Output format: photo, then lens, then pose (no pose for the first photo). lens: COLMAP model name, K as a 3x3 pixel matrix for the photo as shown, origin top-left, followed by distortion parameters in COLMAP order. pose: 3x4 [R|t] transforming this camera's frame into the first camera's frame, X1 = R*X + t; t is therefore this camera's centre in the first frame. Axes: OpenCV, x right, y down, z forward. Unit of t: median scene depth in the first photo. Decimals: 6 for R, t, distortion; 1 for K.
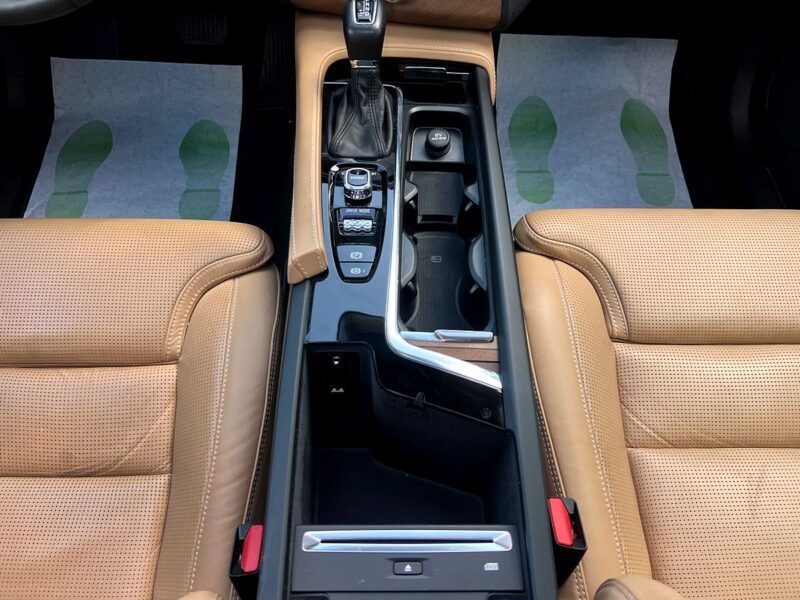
lens RADIAL K [[590.4, 0, 402.1], [0, 590.4, 288.1], [0, 0, 1]] dist [0.060240, -0.073702]
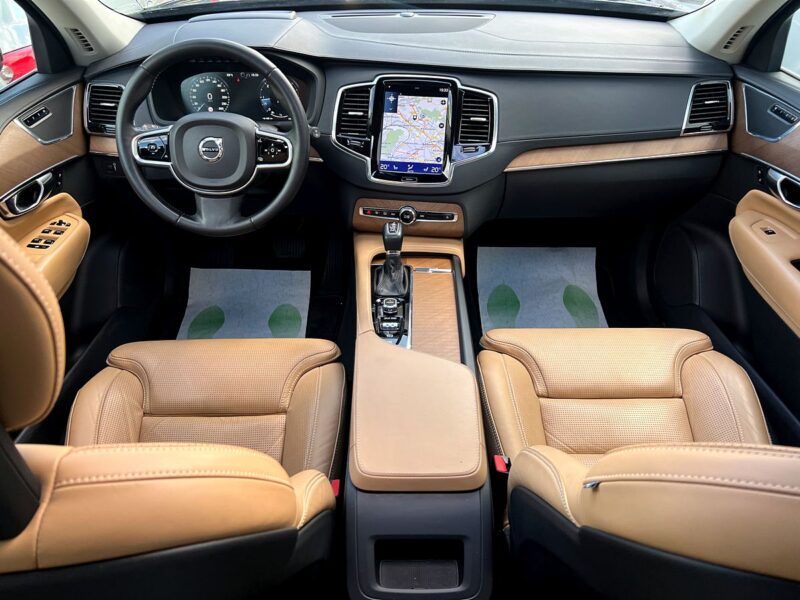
lens RADIAL K [[587.7, 0, 397.0], [0, 587.7, 297.4], [0, 0, 1]] dist [0.056246, -0.075642]
pose [[0.999028, -0.023236, -0.037462, 0.010825], [0.008697, 0.936992, -0.349242, 0.249881], [0.043217, 0.348576, 0.936284, -0.431576]]
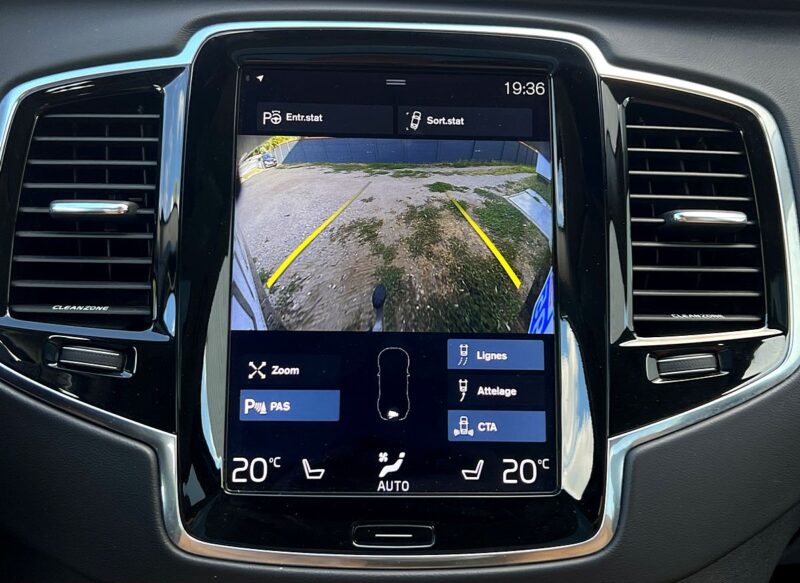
lens RADIAL K [[1109.5, 0, 429.7], [0, 1109.5, 291.4], [0, 0, 1]] dist [0.016064, 0.022136]
pose [[0.986735, -0.074316, 0.144327, -0.041172], [0.140696, 0.835004, -0.531952, -0.221827], [-0.080981, 0.545202, 0.834384, 0.175568]]
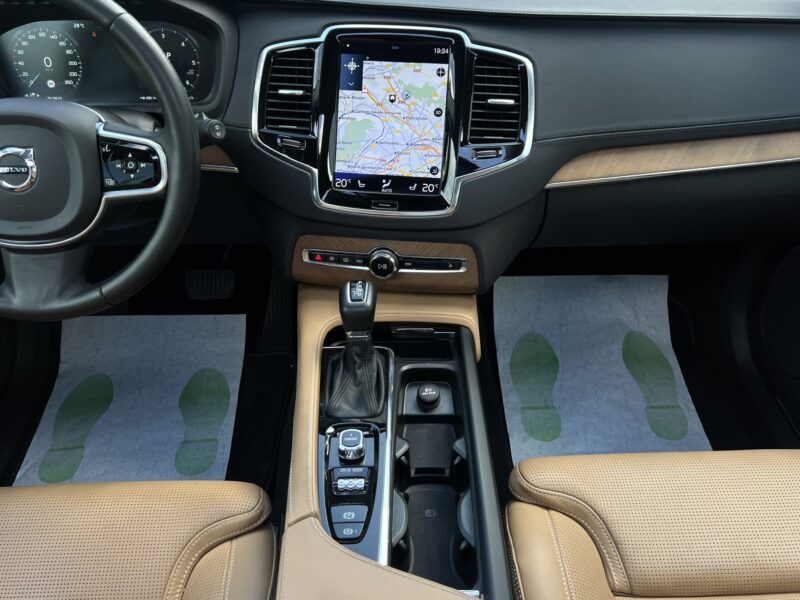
lens RADIAL K [[691.7, 0, 404.3], [0, 691.7, 299.0], [0, 0, 1]] dist [0.059989, -0.084502]
pose [[0.999152, -0.037947, -0.015958, 0.027870], [0.030959, 0.948167, -0.316261, -0.012677], [0.027132, 0.315499, 0.948538, -0.153422]]
